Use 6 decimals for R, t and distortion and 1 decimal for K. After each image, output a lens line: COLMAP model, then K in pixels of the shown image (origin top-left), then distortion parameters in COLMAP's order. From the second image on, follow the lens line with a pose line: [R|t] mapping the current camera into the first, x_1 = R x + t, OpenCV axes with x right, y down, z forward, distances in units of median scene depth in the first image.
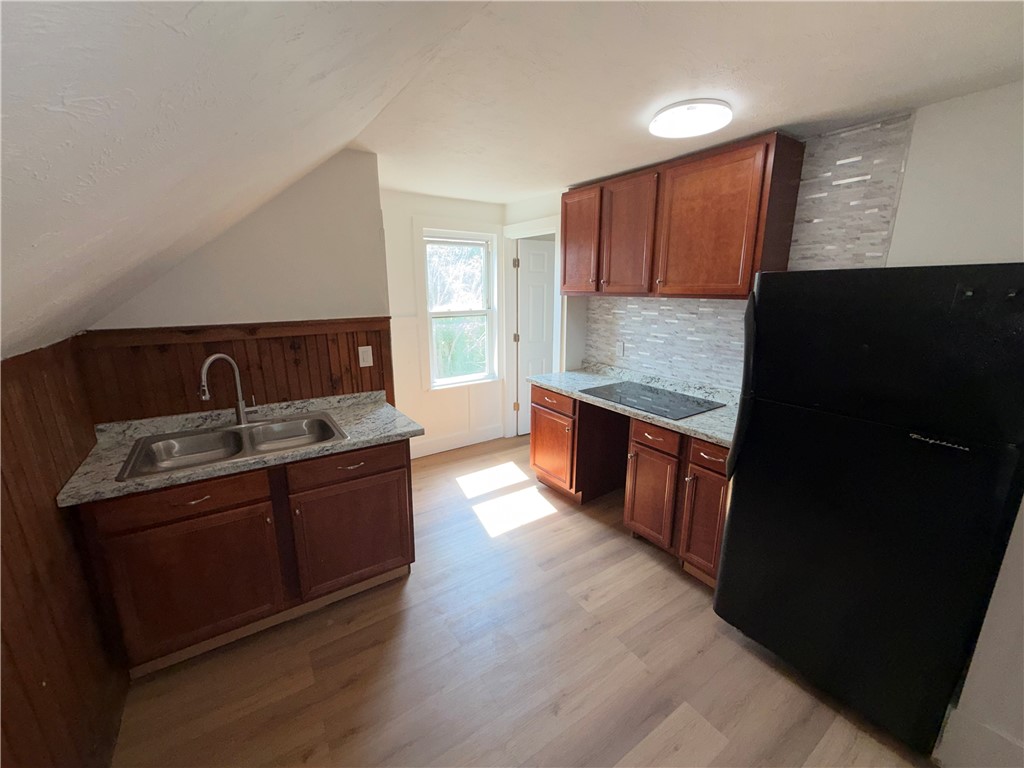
lens RADIAL K [[409.2, 0, 510.4], [0, 409.2, 381.8], [0, 0, 1]] dist [0.000744, -0.000270]
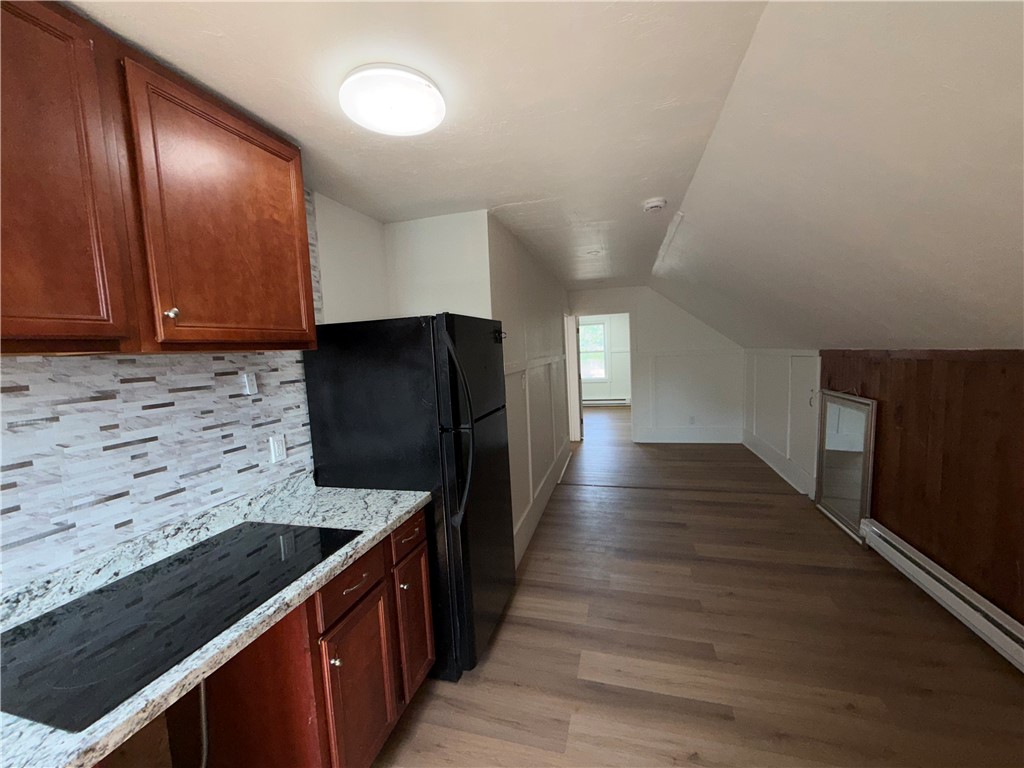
lens RADIAL K [[409.2, 0, 512.2], [0, 409.2, 384.9], [0, 0, 1]] dist [0.000744, -0.000270]
pose [[-0.636982, -0.033141, 0.770166, -0.195708], [0.230034, 0.945385, 0.230935, -0.187527], [-0.735757, 0.324266, -0.594570, 0.992800]]
